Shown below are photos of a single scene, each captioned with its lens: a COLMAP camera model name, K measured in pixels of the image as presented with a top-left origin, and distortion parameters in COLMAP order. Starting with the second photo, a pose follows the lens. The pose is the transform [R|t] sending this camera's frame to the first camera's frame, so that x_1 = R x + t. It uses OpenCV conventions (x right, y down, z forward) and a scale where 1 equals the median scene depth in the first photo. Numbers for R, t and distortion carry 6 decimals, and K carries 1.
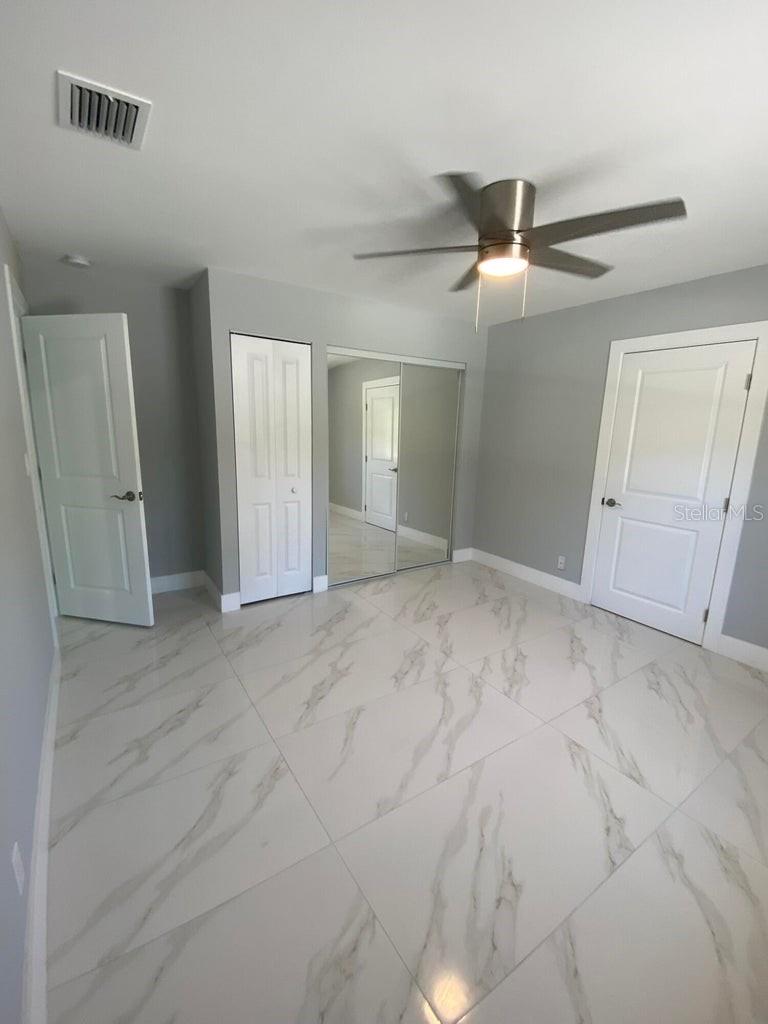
lens RADIAL K [[437.9, 0, 384.0], [0, 437.9, 512.0], [0, 0, 1]] dist [0.000151, -0.014981]
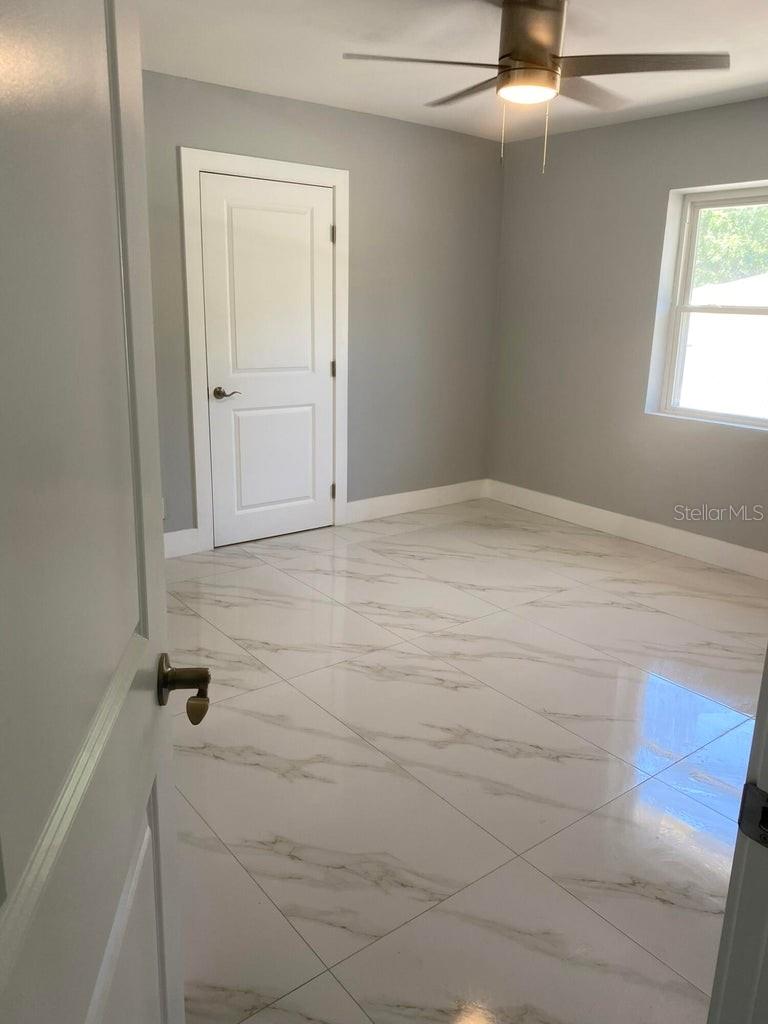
lens RADIAL K [[775.4, 0, 384.0], [0, 775.4, 512.0], [0, 0, 1]] dist [0.000597, -0.003161]
pose [[-0.079667, -0.292249, 0.953018, -0.891795], [0.173700, 0.937360, 0.301968, -0.208985], [-0.981571, 0.189596, -0.023913, 0.981942]]
